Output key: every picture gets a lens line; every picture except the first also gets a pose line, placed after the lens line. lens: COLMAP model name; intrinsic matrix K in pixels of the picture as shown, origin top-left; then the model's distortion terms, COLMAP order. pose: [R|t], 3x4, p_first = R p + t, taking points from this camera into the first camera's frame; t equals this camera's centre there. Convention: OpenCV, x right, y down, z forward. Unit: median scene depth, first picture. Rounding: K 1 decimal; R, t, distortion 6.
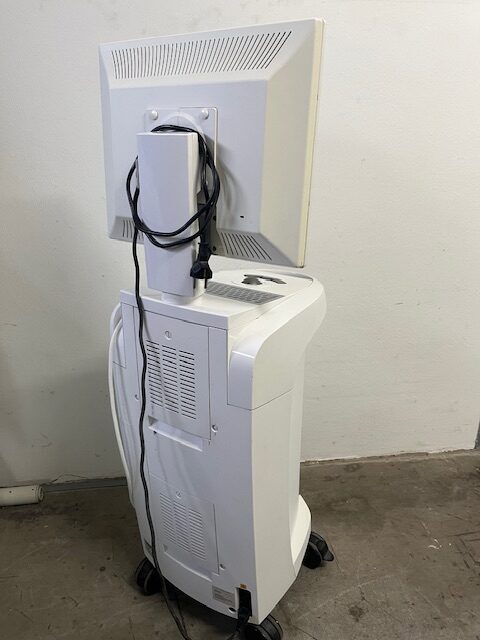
lens RADIAL K [[496.5, 0, 242.4], [0, 496.5, 318.7], [0, 0, 1]] dist [0.007497, -0.063286]
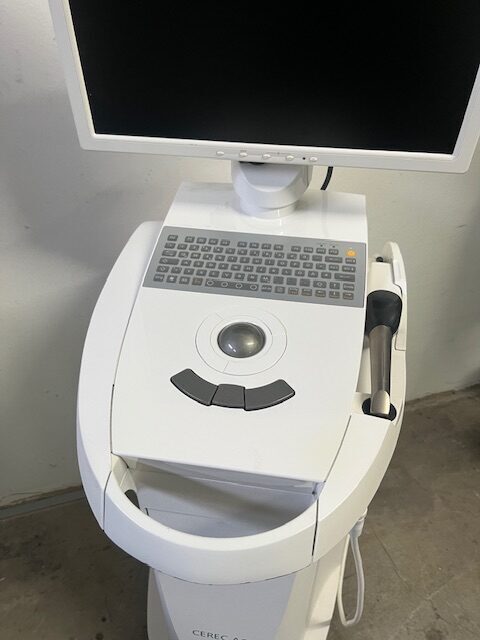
lens RADIAL K [[496.5, 0, 238.6], [0, 496.5, 323.5], [0, 0, 1]] dist [0.007497, -0.063286]
pose [[0.981034, -0.104704, 0.163122, -0.138194], [0.053380, 0.954951, 0.291925, -0.129011], [-0.186339, -0.277681, 0.942428, 0.370912]]
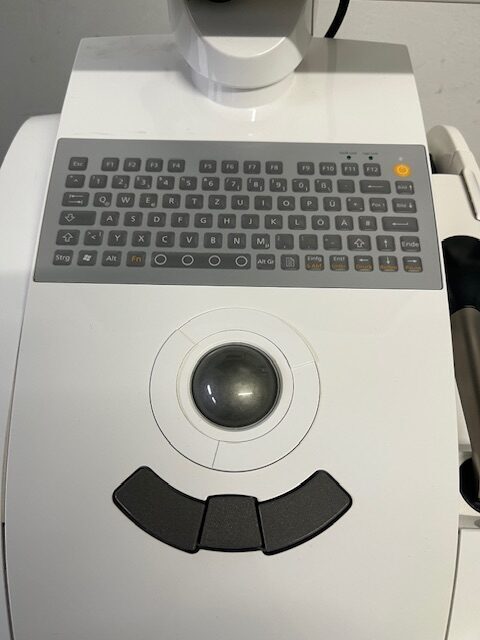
lens RADIAL K [[496.5, 0, 244.4], [0, 496.5, 318.2], [0, 0, 1]] dist [0.007497, -0.063286]
pose [[0.944358, -0.260209, 0.201194, -0.109642], [0.101928, 0.813084, 0.573154, -0.143043], [-0.312727, -0.520755, 0.794365, 0.552181]]
